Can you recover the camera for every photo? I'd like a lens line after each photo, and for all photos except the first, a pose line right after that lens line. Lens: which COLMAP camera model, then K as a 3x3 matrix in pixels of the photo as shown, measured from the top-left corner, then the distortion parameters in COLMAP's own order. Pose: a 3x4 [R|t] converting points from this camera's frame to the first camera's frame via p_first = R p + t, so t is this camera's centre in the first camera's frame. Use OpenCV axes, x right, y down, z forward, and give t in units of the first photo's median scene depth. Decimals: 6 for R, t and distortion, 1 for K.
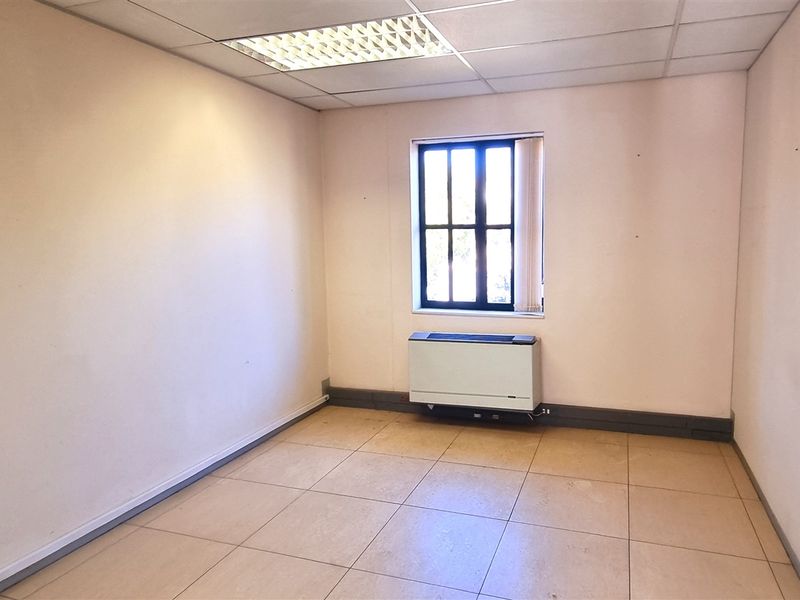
lens RADIAL K [[658.0, 0, 403.6], [0, 658.0, 304.8], [0, 0, 1]] dist [0.011516, -0.011718]
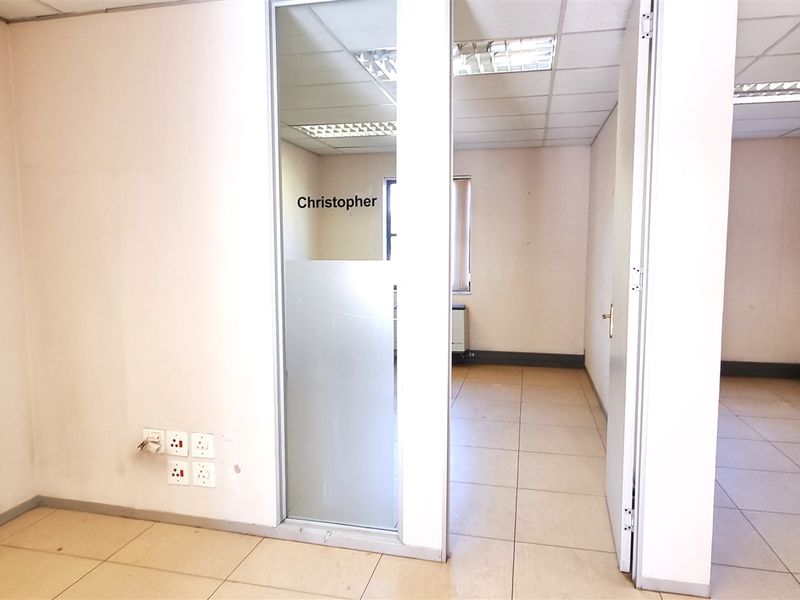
lens RADIAL K [[554.5, 0, 398.7], [0, 554.5, 297.3], [0, 0, 1]] dist [0.023341, 0.007463]
pose [[0.994926, 0.001727, 0.100590, -0.096257], [-0.001001, 0.999973, -0.007260, 0.039703], [-0.100600, 0.007122, 0.994901, -0.316304]]
